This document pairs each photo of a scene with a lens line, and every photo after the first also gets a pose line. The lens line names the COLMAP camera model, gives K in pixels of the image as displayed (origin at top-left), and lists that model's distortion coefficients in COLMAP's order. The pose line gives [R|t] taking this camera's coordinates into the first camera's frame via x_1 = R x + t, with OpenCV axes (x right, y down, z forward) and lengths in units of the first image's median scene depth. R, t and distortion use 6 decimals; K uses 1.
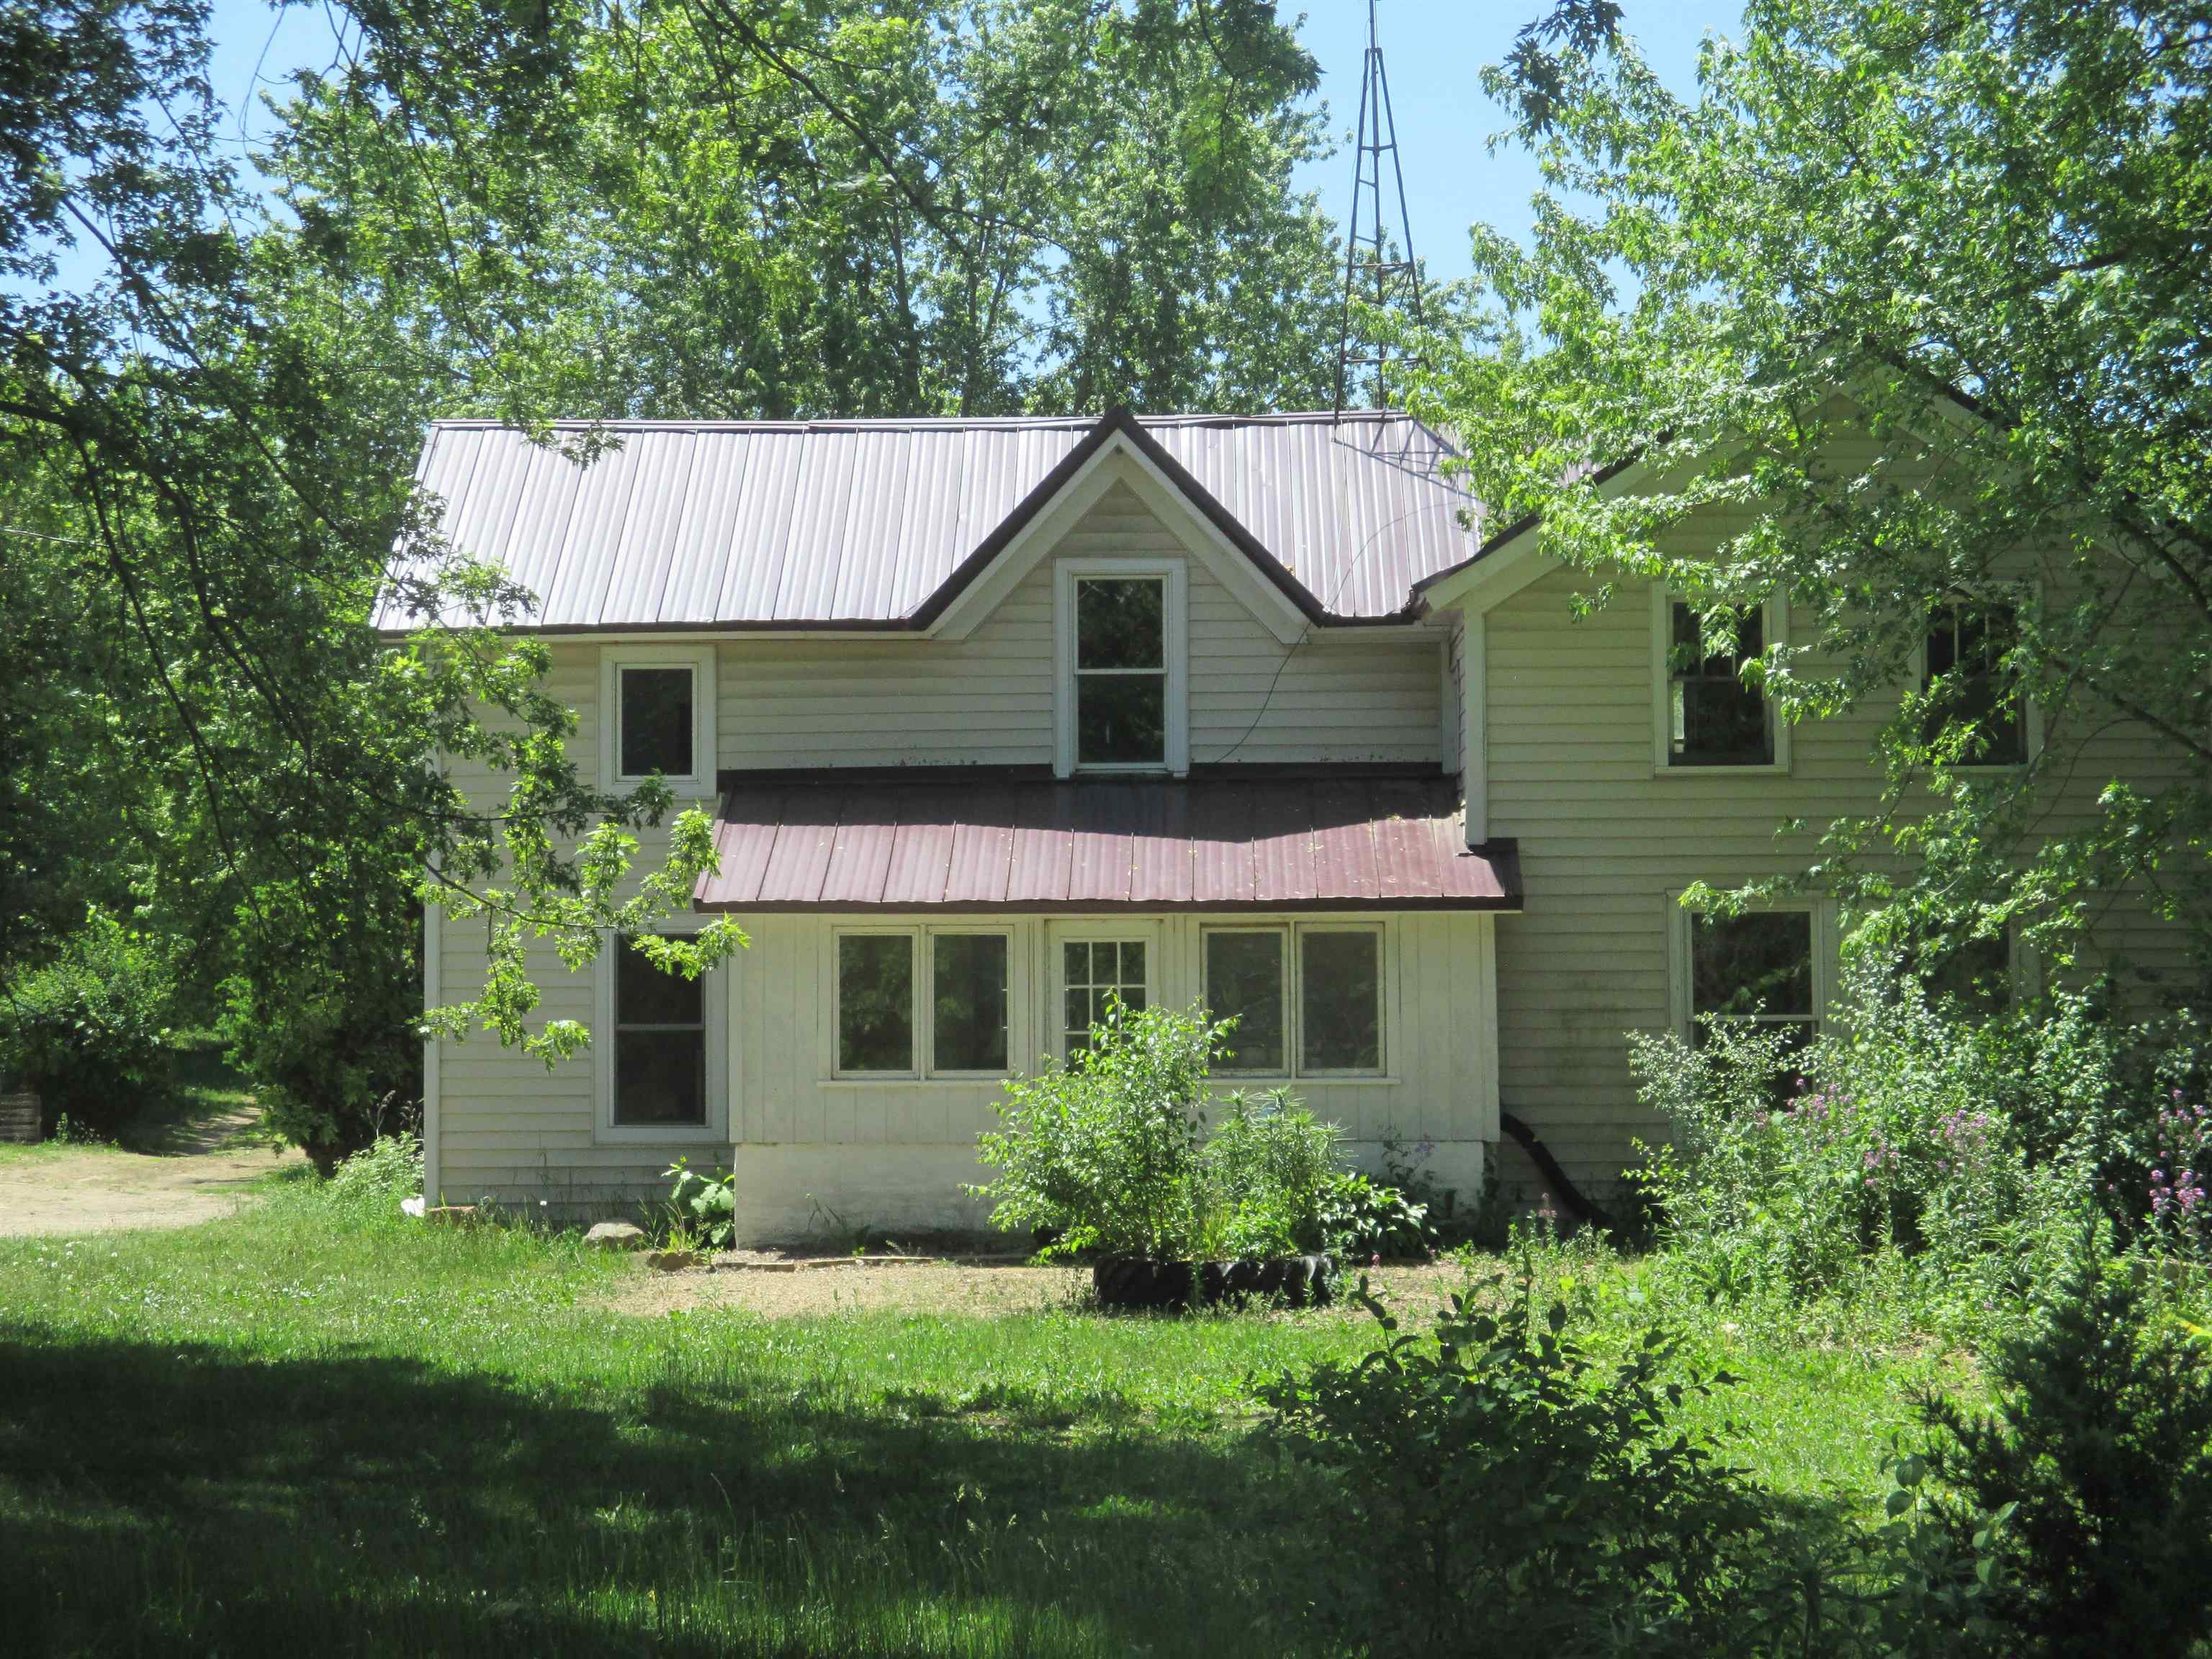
lens RADIAL K [[5551.8, 0, 1106.2], [0, 5551.8, 832.2], [0, 0, 1]] dist [-0.523889, 0.000000]
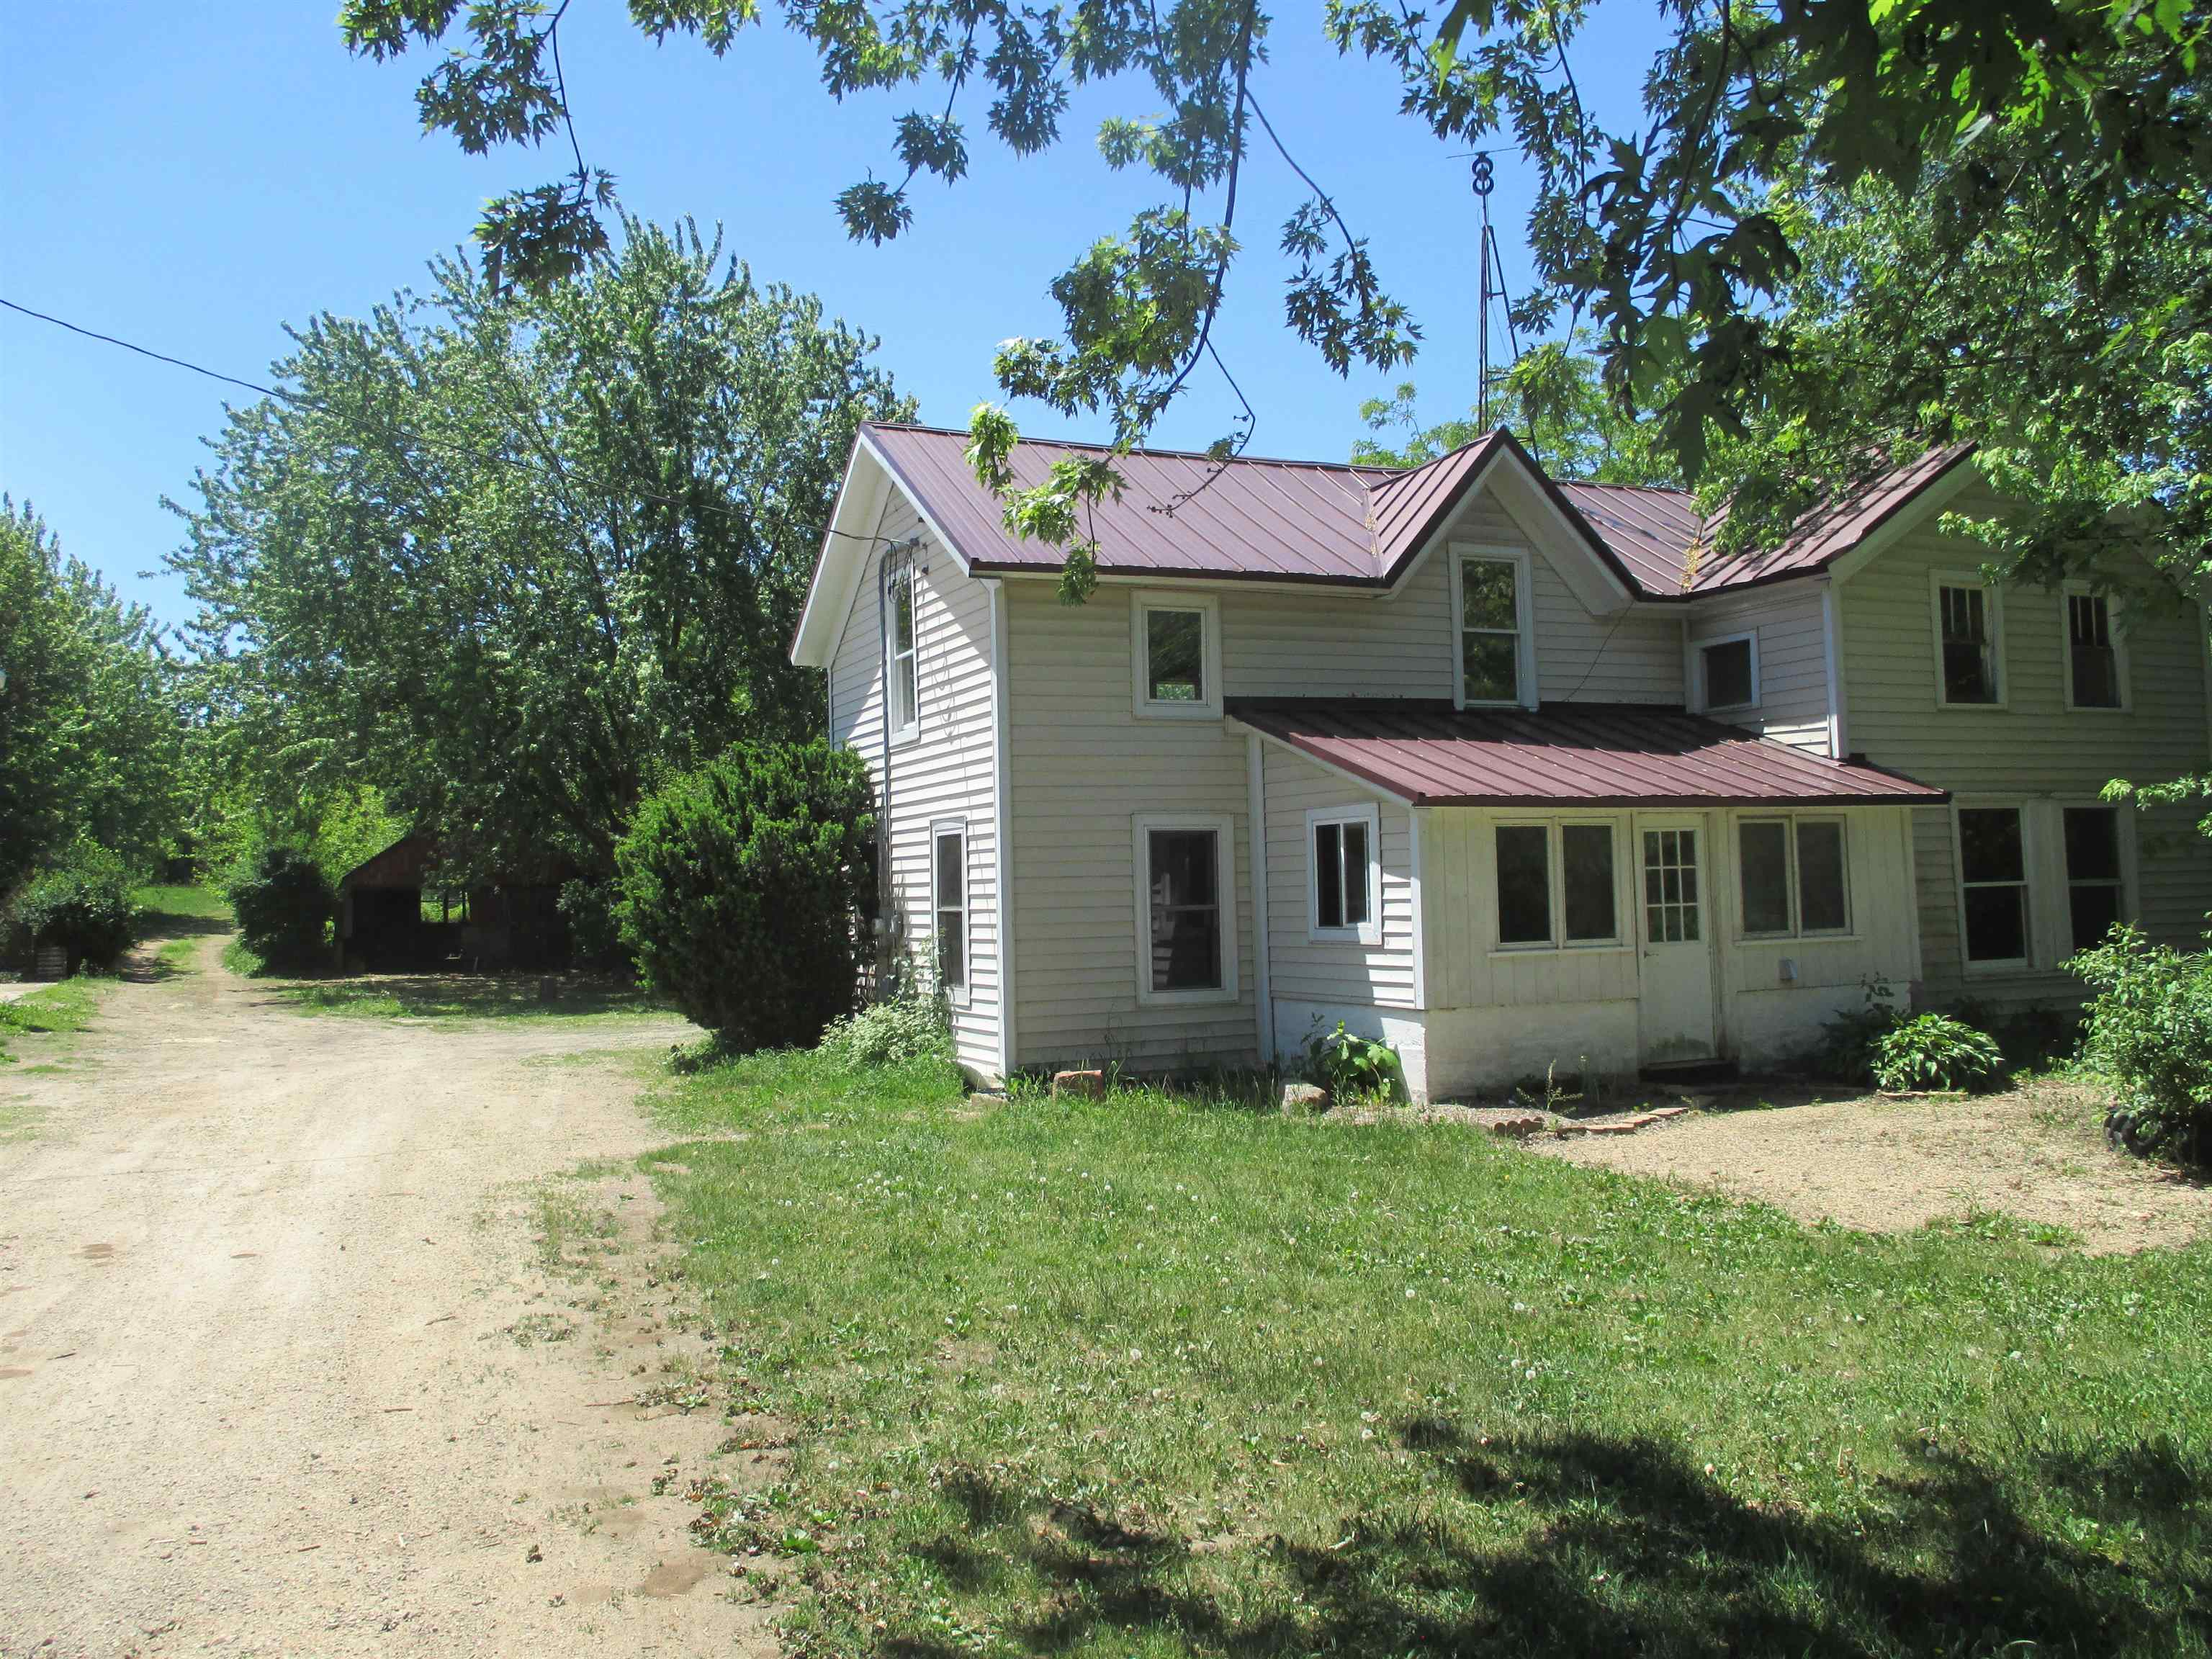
lens RADIAL K [[1787.6, 0, 1105.3], [0, 1787.6, 830.0], [0, 0, 1]] dist [0.007896, -0.001041]
pose [[0.897402, -0.003813, 0.441198, -0.270790], [0.000887, 0.999976, 0.006840, 0.015815], [-0.441213, -0.005747, 0.897384, 0.660223]]
